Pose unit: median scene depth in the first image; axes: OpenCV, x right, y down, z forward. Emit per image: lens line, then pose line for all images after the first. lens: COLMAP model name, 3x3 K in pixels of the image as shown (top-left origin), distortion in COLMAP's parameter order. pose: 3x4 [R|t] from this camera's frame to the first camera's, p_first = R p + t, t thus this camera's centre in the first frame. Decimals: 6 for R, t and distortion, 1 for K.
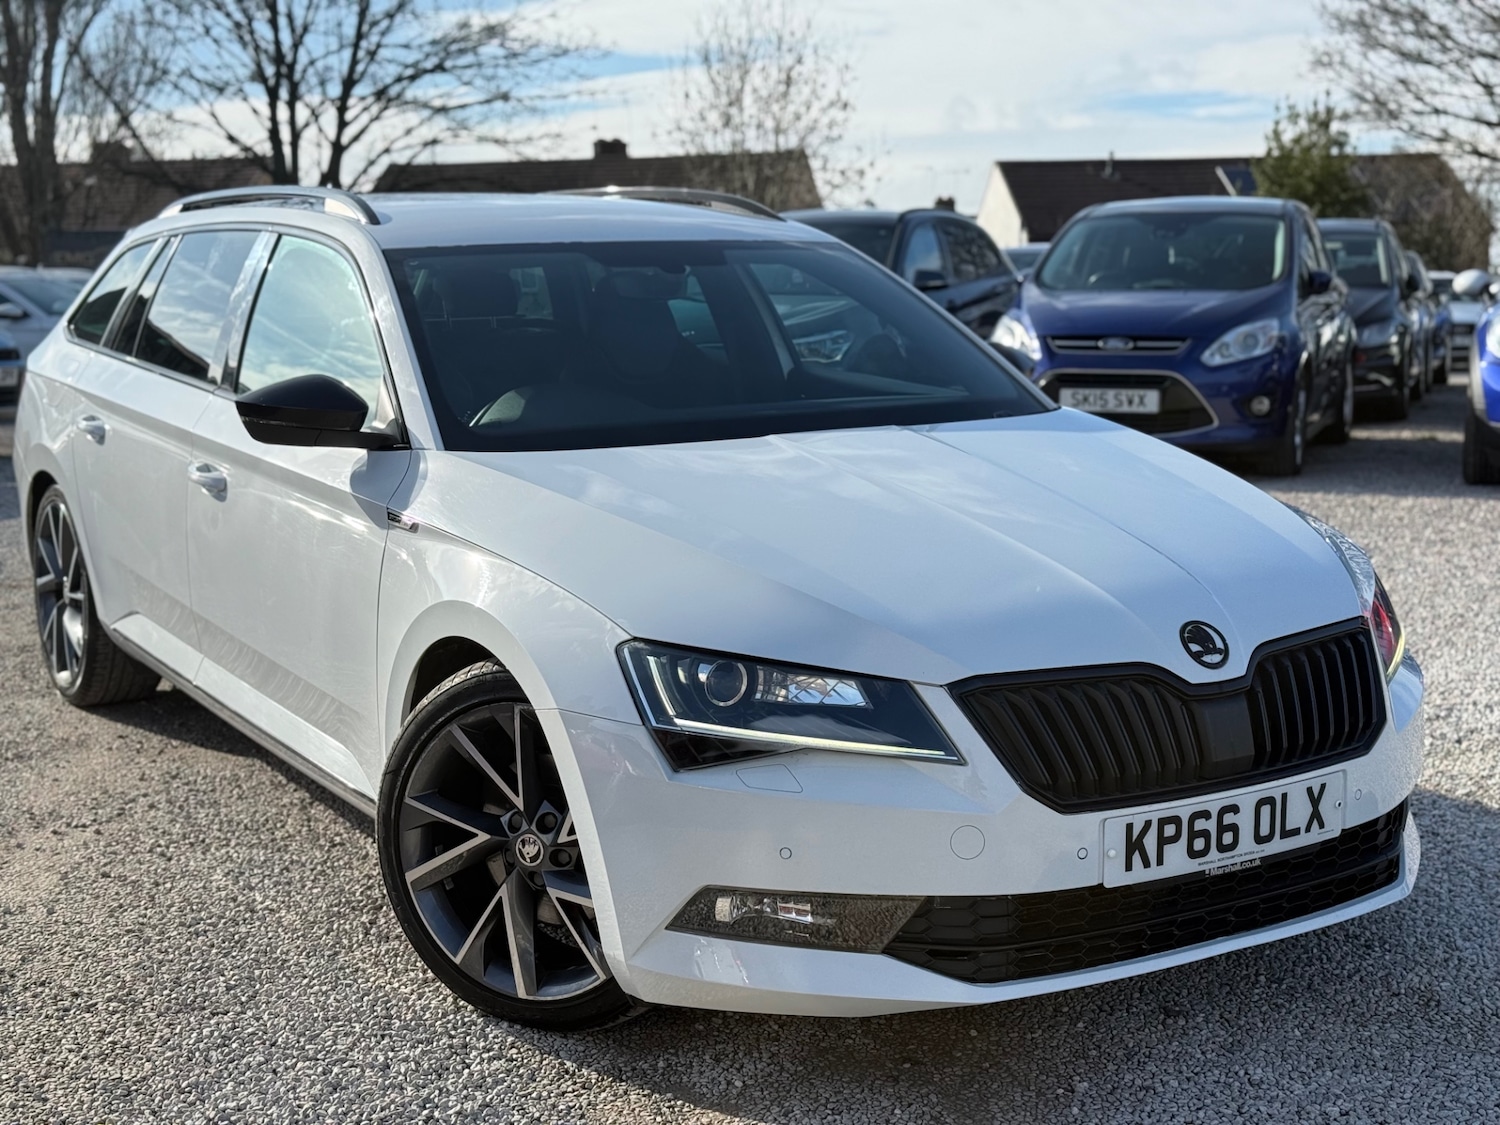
lens RADIAL K [[2091.1, 0, 755.7], [0, 2091.1, 566.5], [0, 0, 1]] dist [0.181203, -0.351221]
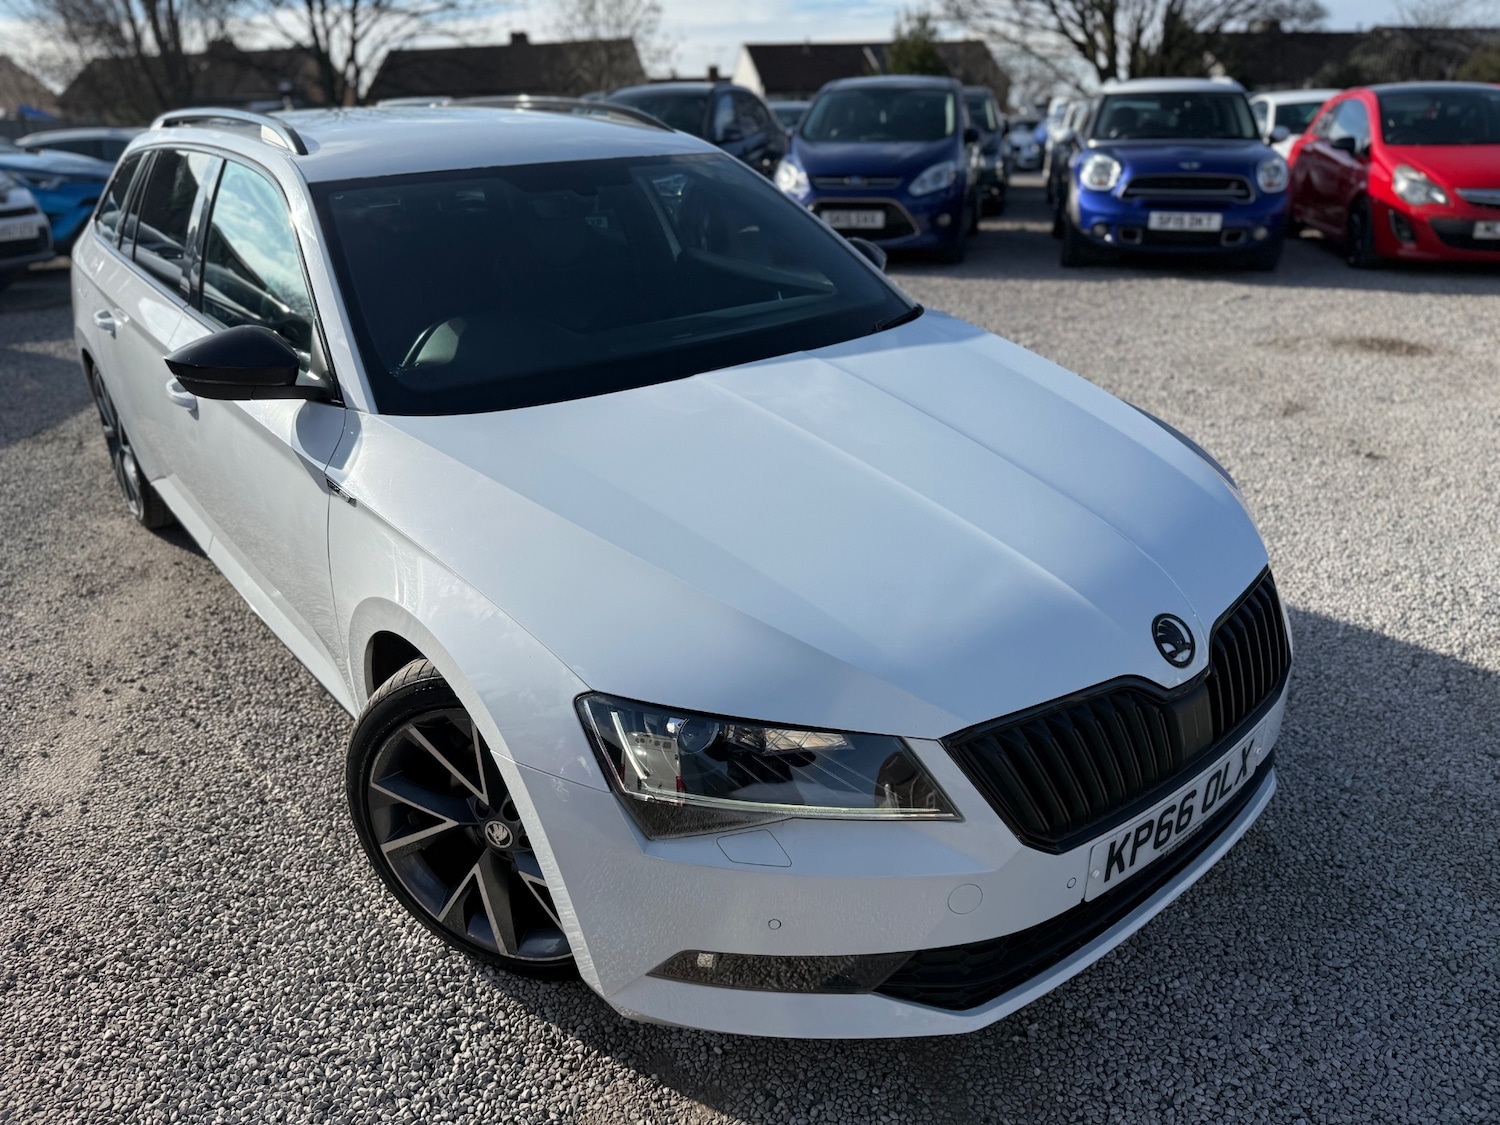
lens RADIAL K [[1067.0, 0, 746.0], [0, 1067.0, 563.4], [0, 0, 1]] dist [0.032096, -0.050939]
pose [[0.992748, -0.059242, 0.104602, -0.028369], [0.030053, 0.964814, 0.261211, -0.105030], [-0.116396, -0.256173, 0.959598, 0.428415]]
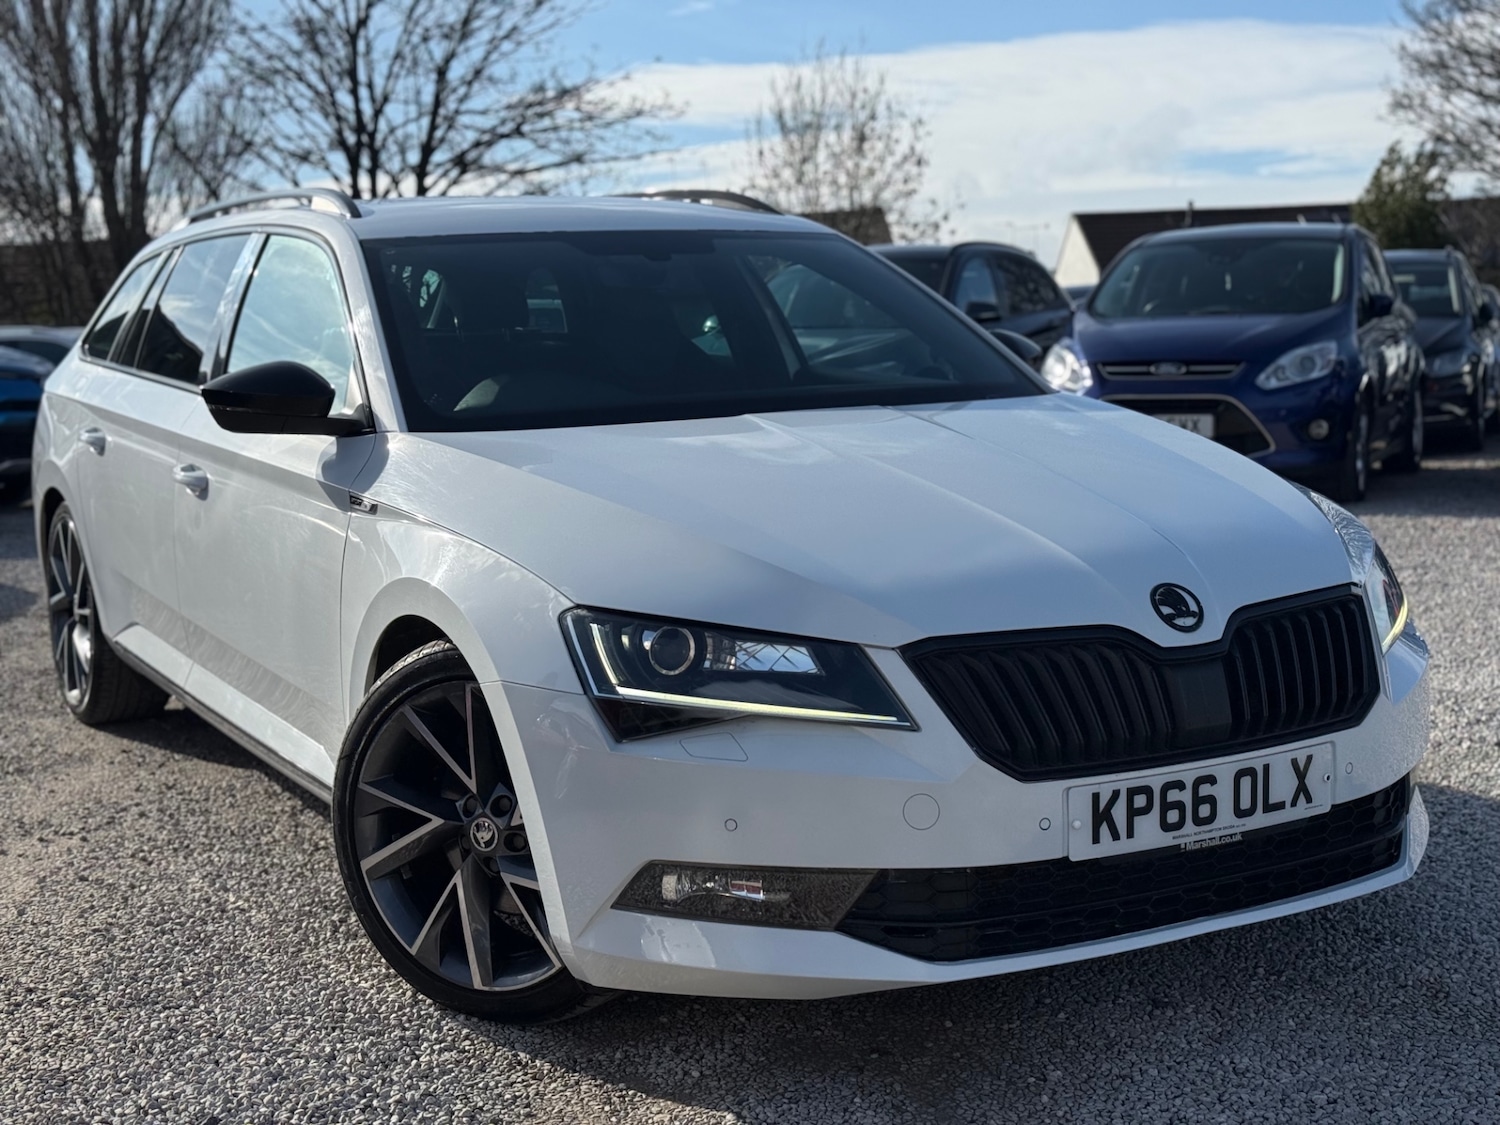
lens RADIAL K [[2085.6, 0, 743.2], [0, 2085.6, 571.1], [0, 0, 1]] dist [0.189103, -0.389113]
pose [[0.998754, -0.012378, -0.048341, 0.049295], [0.011036, 0.999549, -0.027943, 0.034959], [0.048665, 0.027375, 0.998440, 0.033731]]
